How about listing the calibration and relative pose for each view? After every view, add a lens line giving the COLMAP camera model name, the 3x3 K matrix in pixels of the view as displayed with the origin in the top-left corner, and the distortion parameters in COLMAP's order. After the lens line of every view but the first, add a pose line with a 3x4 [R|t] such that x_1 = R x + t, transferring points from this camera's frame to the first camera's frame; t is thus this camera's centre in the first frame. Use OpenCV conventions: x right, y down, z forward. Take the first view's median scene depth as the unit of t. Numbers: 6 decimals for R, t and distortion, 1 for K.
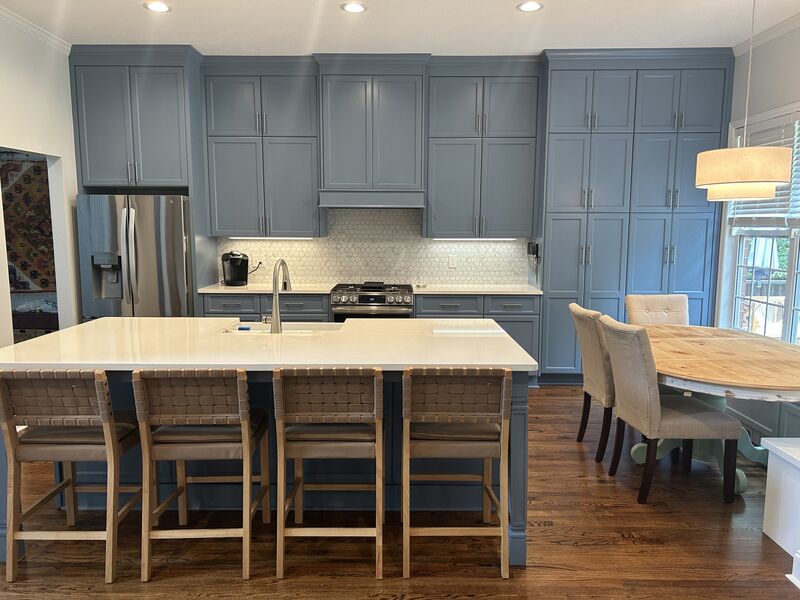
lens RADIAL K [[611.4, 0, 400.3], [0, 611.4, 300.3], [0, 0, 1]] dist [0.021625, -0.038332]
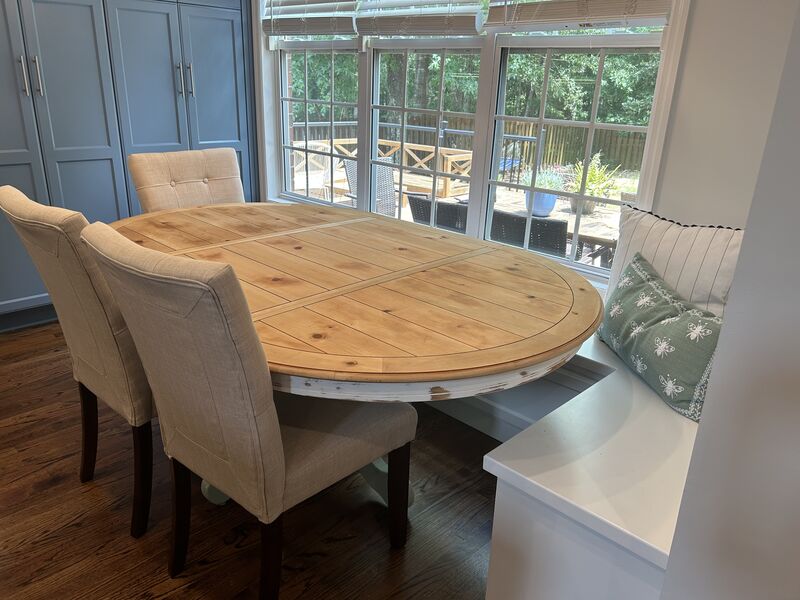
lens RADIAL K [[611.4, 0, 402.7], [0, 611.4, 298.7], [0, 0, 1]] dist [0.021625, -0.038332]
pose [[0.701799, -0.224072, 0.676217, 0.141784], [0.054369, 0.963322, 0.262782, -0.013737], [-0.710297, -0.147655, 0.688241, 0.423774]]
